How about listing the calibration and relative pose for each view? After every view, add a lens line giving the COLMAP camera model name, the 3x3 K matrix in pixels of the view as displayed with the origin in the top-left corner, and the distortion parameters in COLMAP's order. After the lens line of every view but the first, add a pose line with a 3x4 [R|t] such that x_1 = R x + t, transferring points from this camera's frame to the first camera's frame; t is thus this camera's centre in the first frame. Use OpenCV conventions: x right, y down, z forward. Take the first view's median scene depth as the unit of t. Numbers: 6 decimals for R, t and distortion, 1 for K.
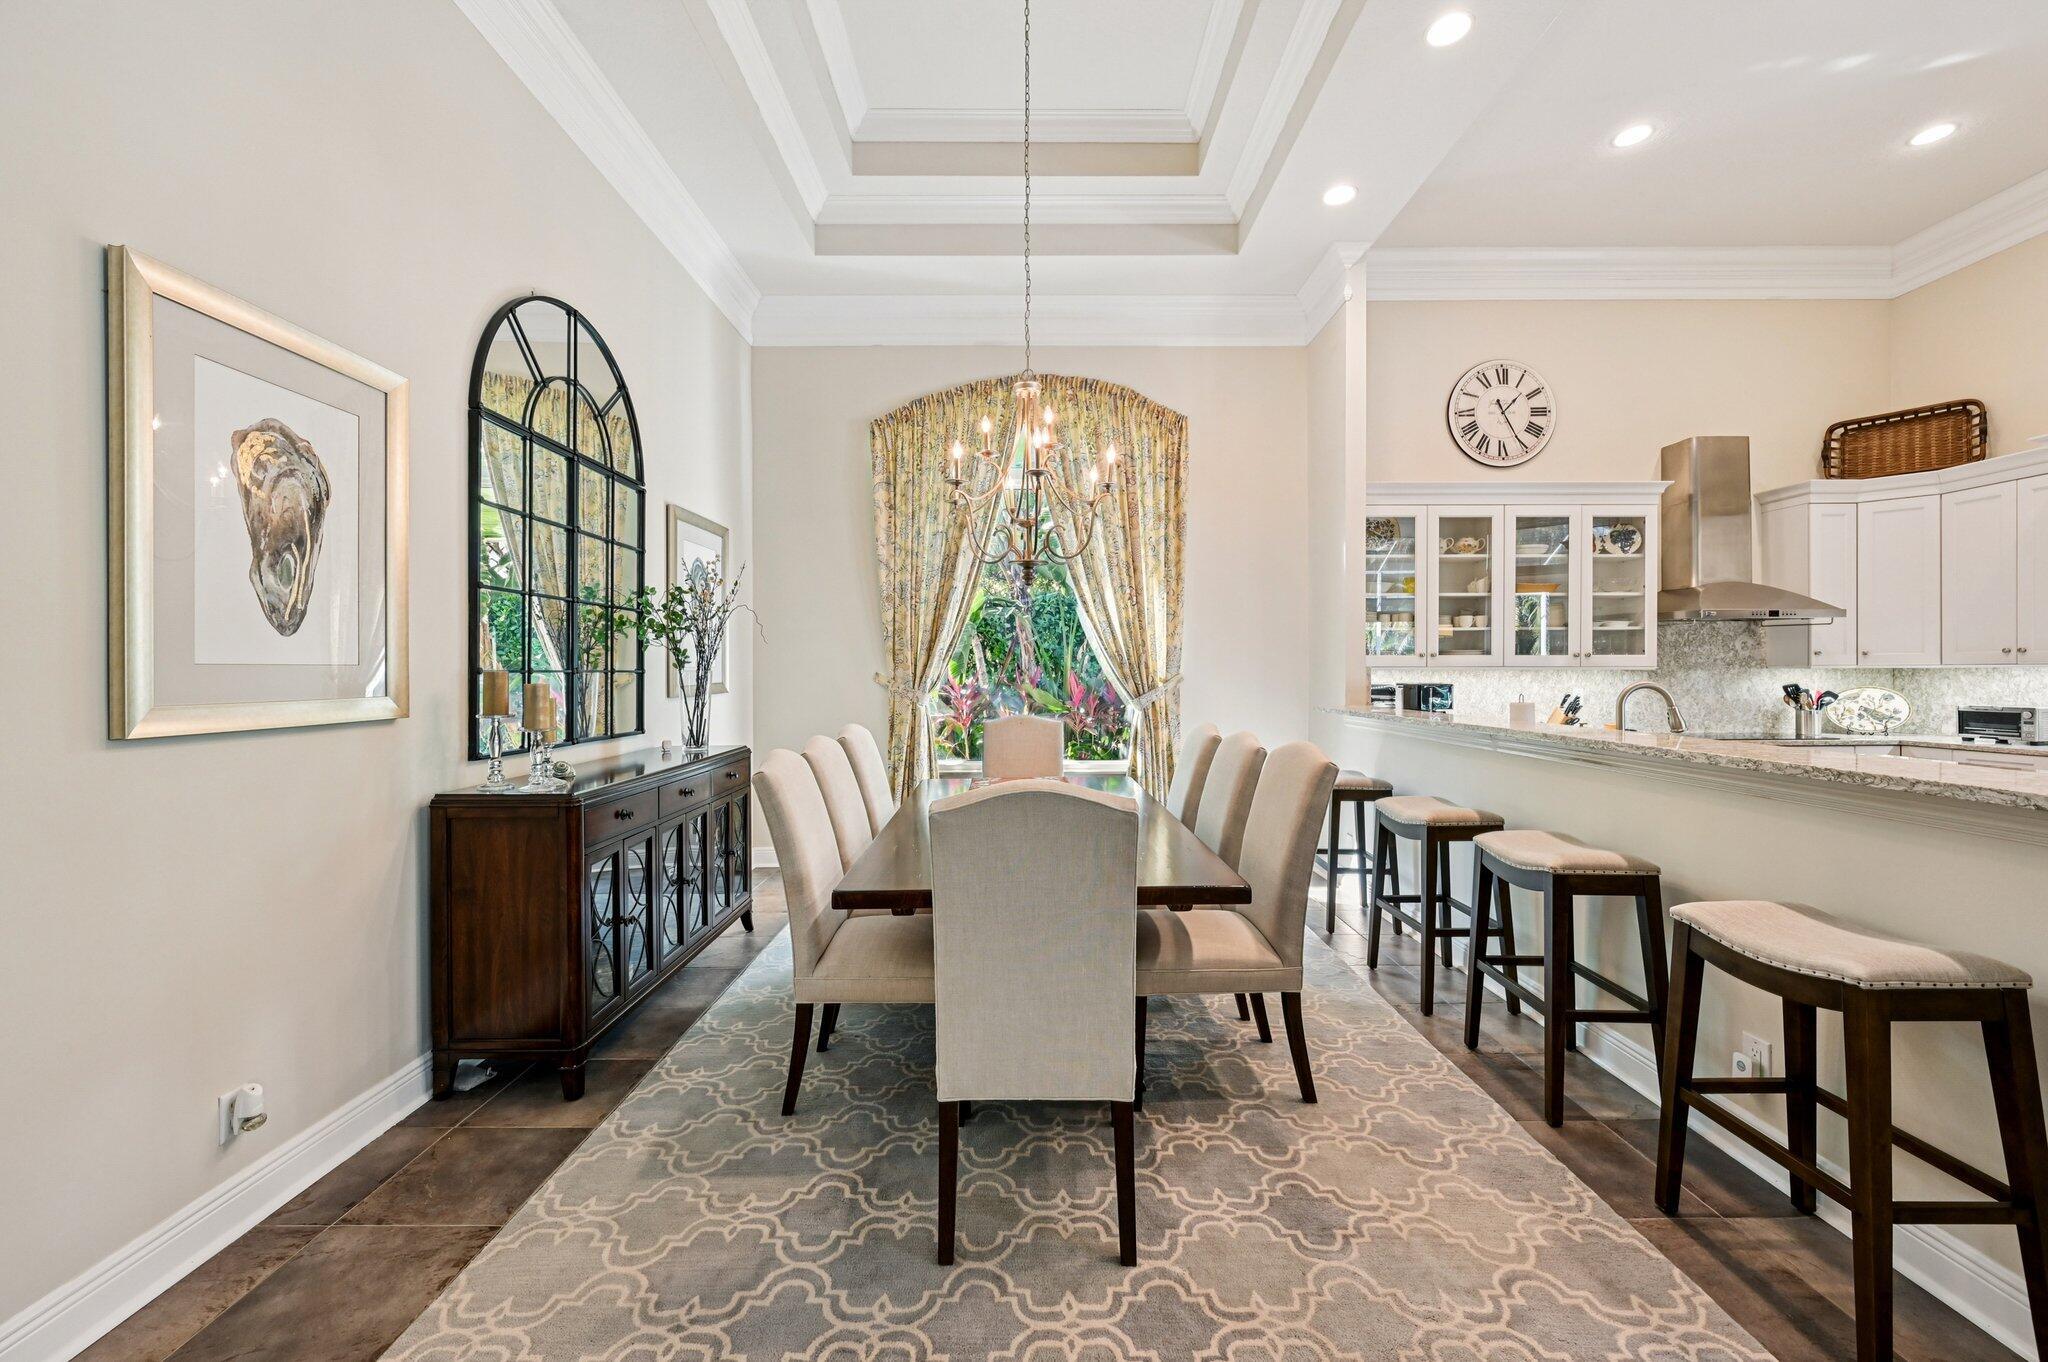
lens RADIAL K [[818.6, 0, 1032.4], [0, 818.6, 667.5], [0, 0, 1]] dist [0.001710, -0.000495]
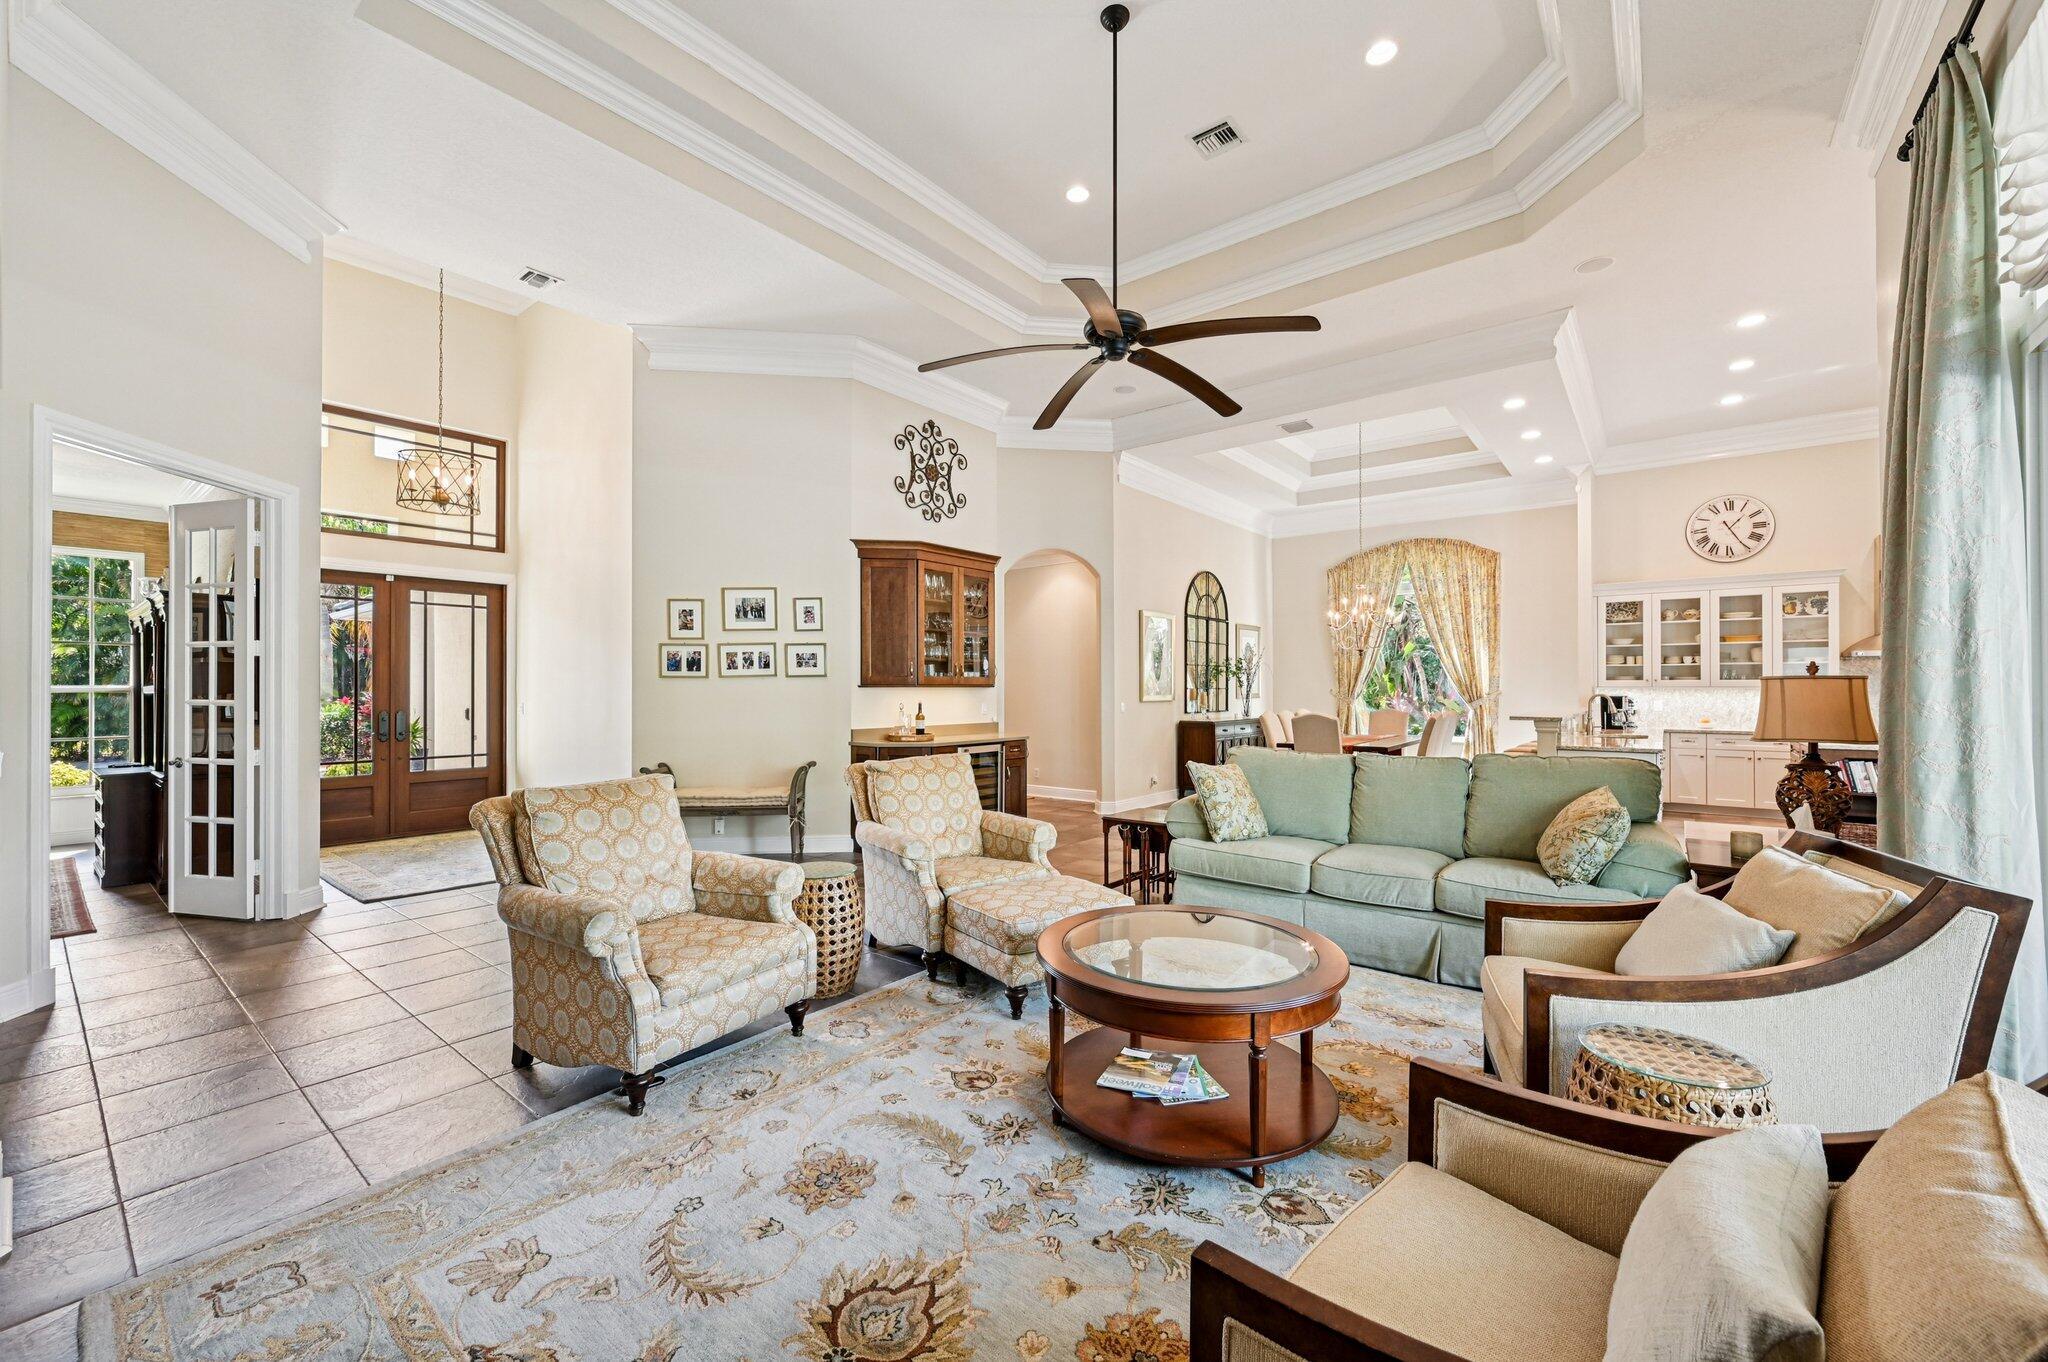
lens RADIAL K [[818.6, 0, 1020.8], [0, 818.6, 684.5], [0, 0, 1]] dist [0.001710, -0.000495]
pose [[0.782689, -0.000785, -0.622412, 0.501838], [0.000380, 1.000000, -0.000783, -0.004939], [0.622413, 0.000376, 0.782689, -1.151869]]
